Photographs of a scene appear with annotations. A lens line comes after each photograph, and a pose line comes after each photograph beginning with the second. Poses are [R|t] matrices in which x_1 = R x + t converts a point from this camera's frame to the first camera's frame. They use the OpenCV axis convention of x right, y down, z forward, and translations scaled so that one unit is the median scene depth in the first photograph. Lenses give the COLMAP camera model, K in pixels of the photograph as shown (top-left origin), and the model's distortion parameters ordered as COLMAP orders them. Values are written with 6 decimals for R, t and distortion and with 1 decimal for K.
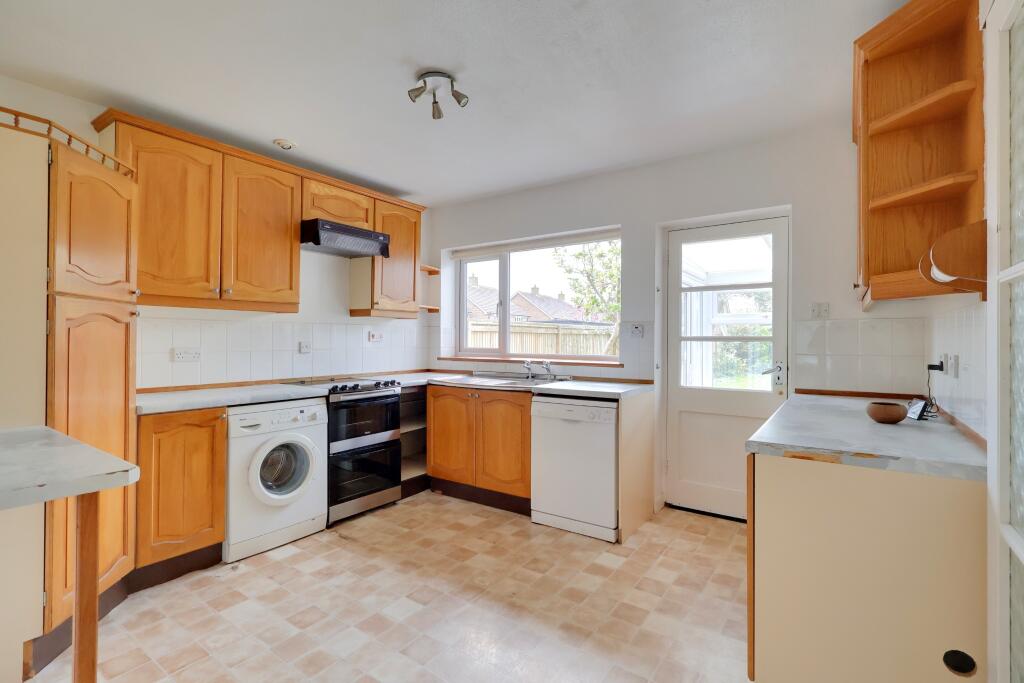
lens RADIAL K [[472.2, 0, 509.4], [0, 472.2, 339.2], [0, 0, 1]] dist [0.001219, 0.000013]
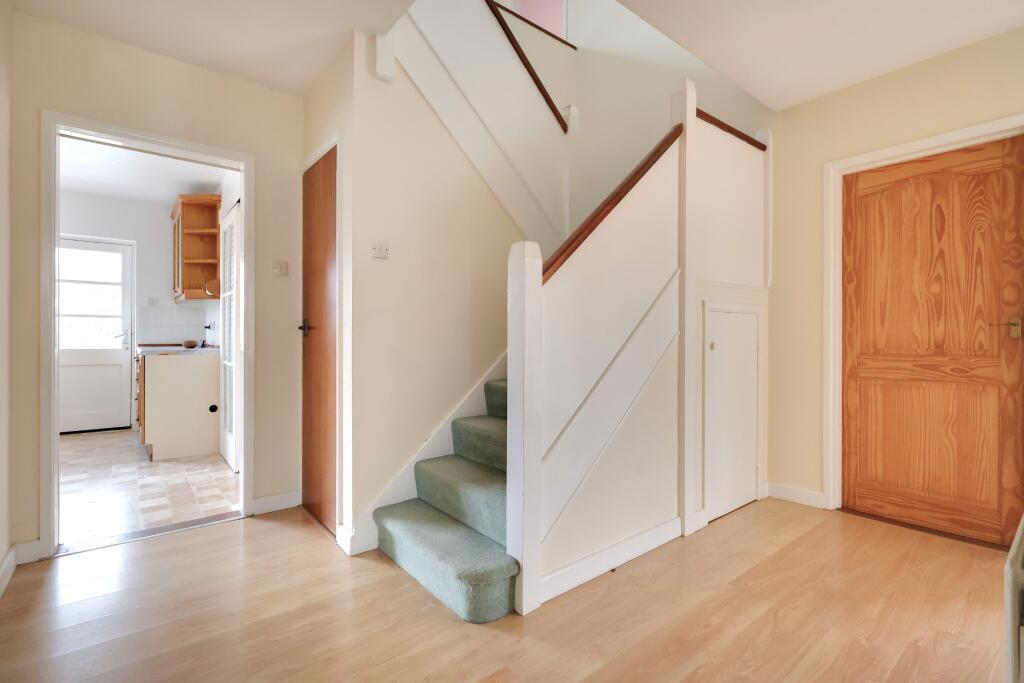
lens RADIAL K [[472.2, 0, 509.2], [0, 472.2, 340.9], [0, 0, 1]] dist [0.001219, 0.000013]
pose [[0.264975, -0.002461, 0.964252, -1.192249], [-0.006954, 0.999966, 0.004463, 0.117060], [-0.964230, -0.007888, 0.264948, -1.320993]]
